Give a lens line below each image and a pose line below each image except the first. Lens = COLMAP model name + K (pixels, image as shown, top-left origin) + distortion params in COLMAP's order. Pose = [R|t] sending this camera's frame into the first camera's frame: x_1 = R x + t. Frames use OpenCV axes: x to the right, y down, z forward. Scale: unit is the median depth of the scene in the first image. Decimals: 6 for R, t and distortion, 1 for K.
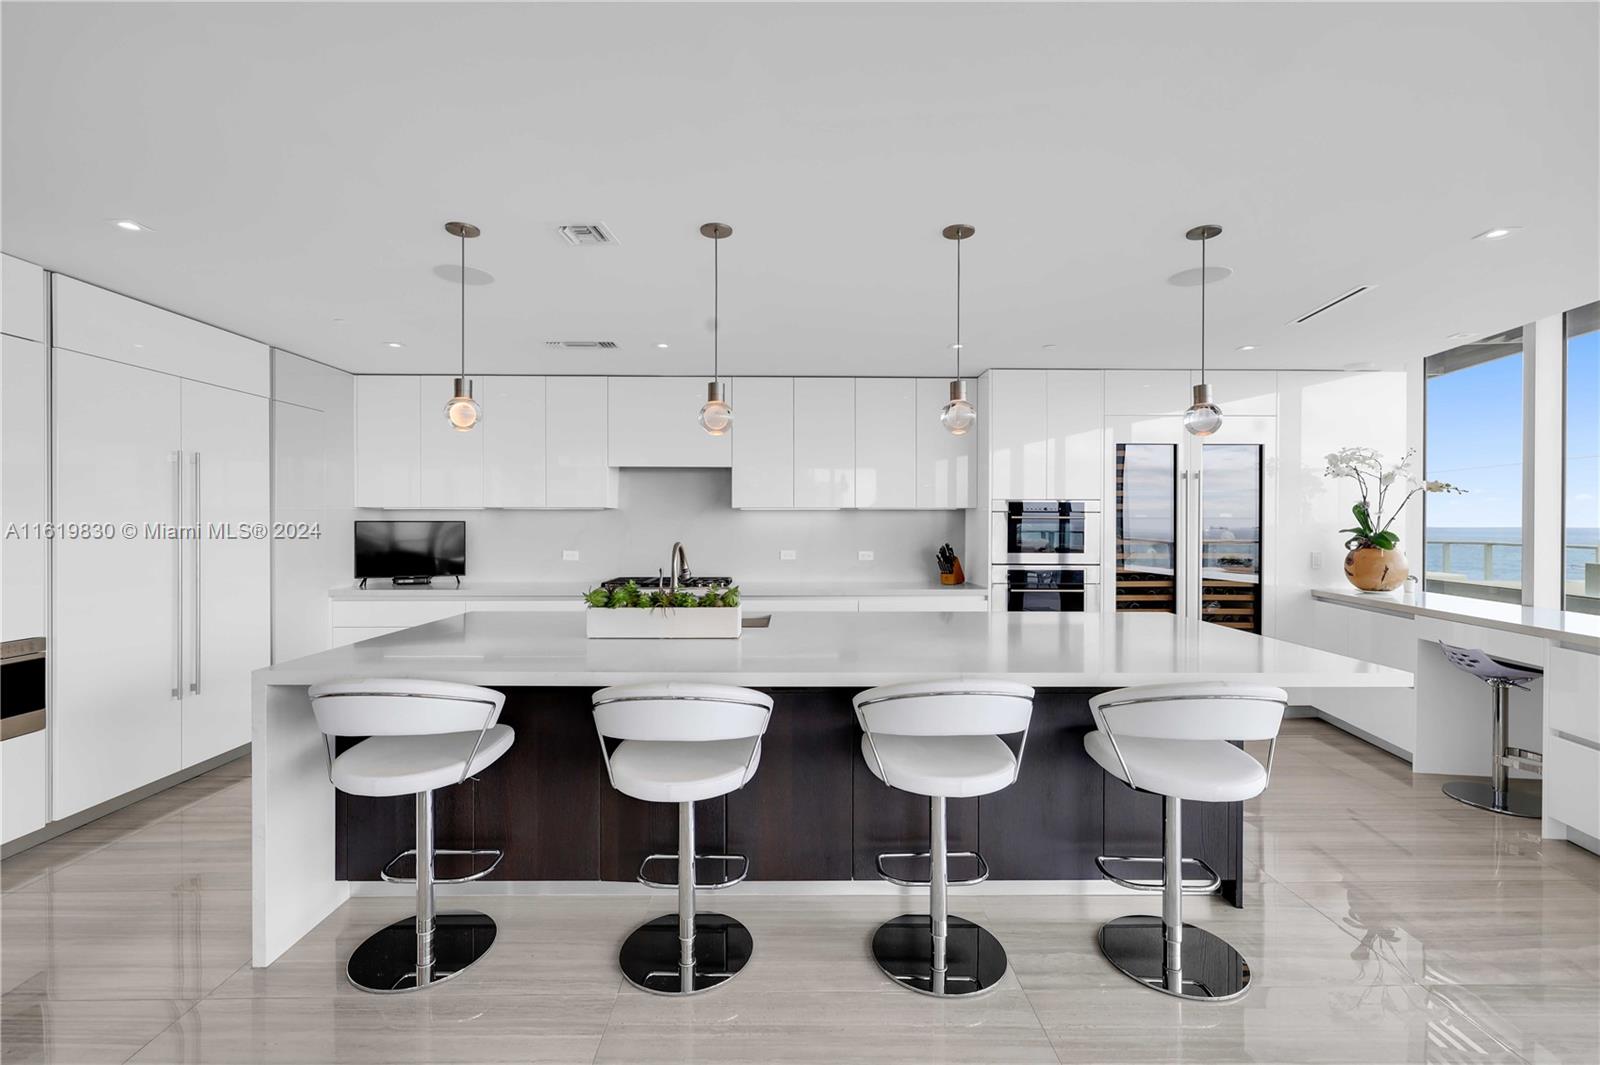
lens RADIAL K [[675.8, 0, 797.5], [0, 675.8, 532.3], [0, 0, 1]] dist [-0.006580, 0.001690]
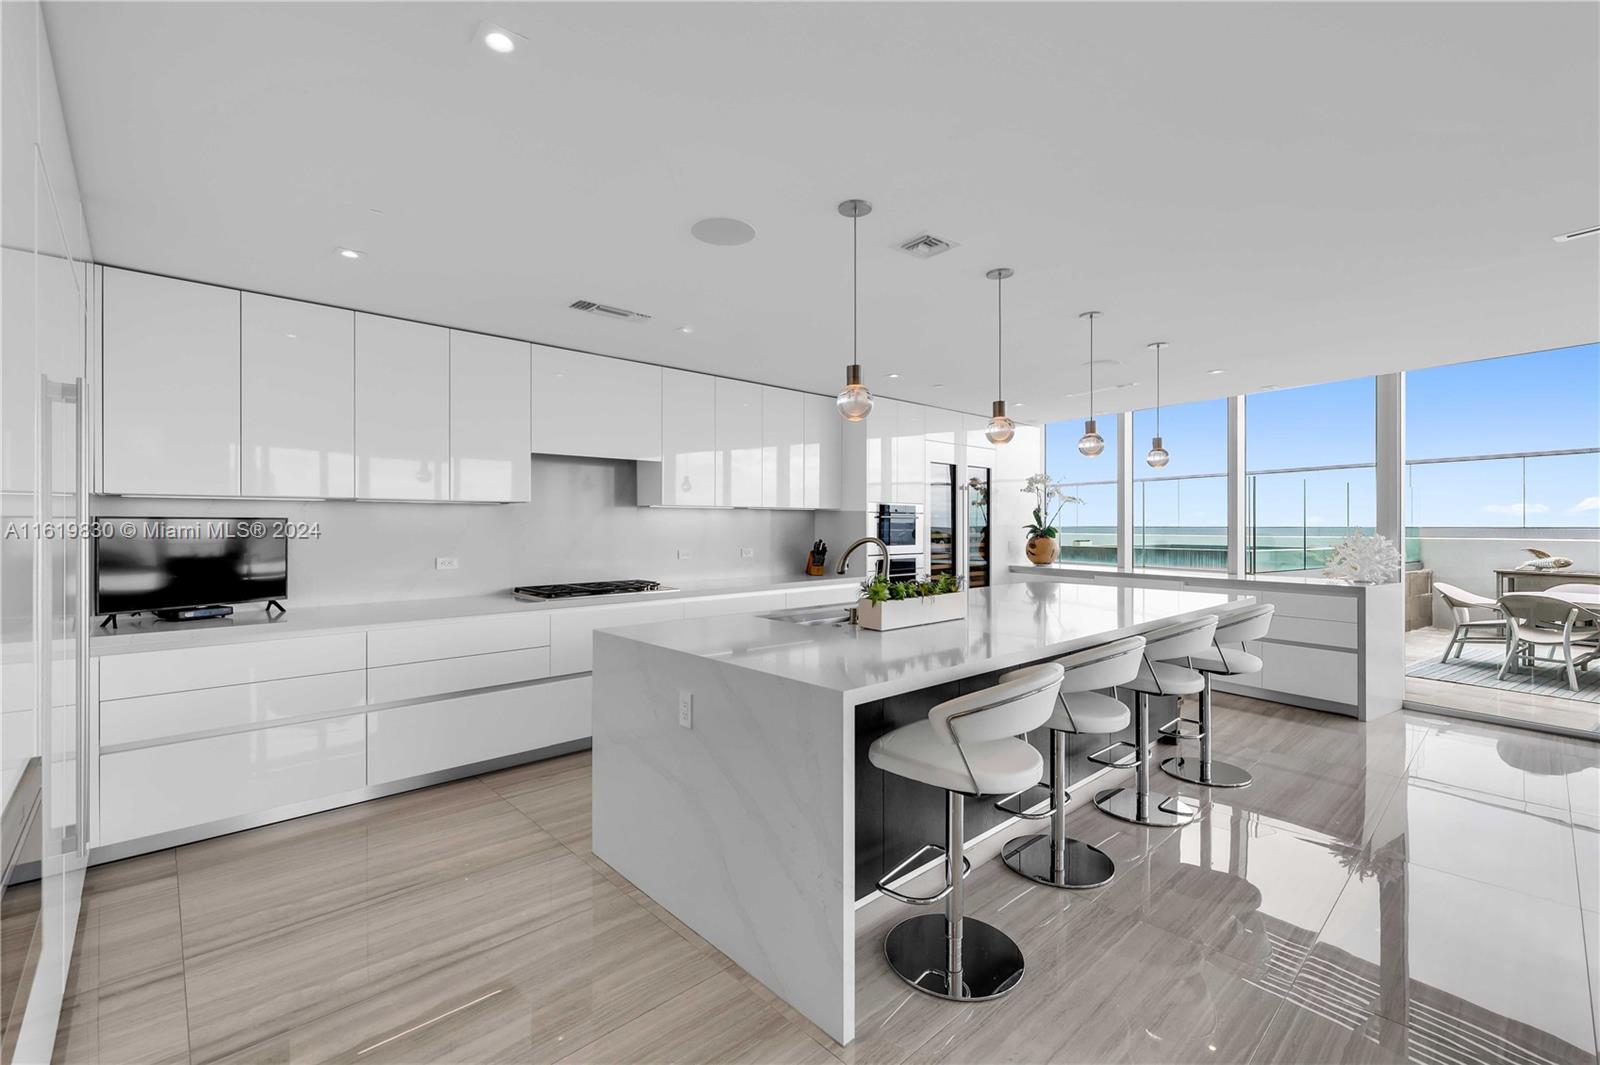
lens RADIAL K [[675.8, 0, 787.9], [0, 675.8, 525.2], [0, 0, 1]] dist [-0.006580, 0.001690]
pose [[0.747165, -0.001271, 0.664637, -0.629033], [0.011272, 0.999879, -0.010758, 0.004484], [-0.664543, 0.015530, 0.747089, 0.186964]]
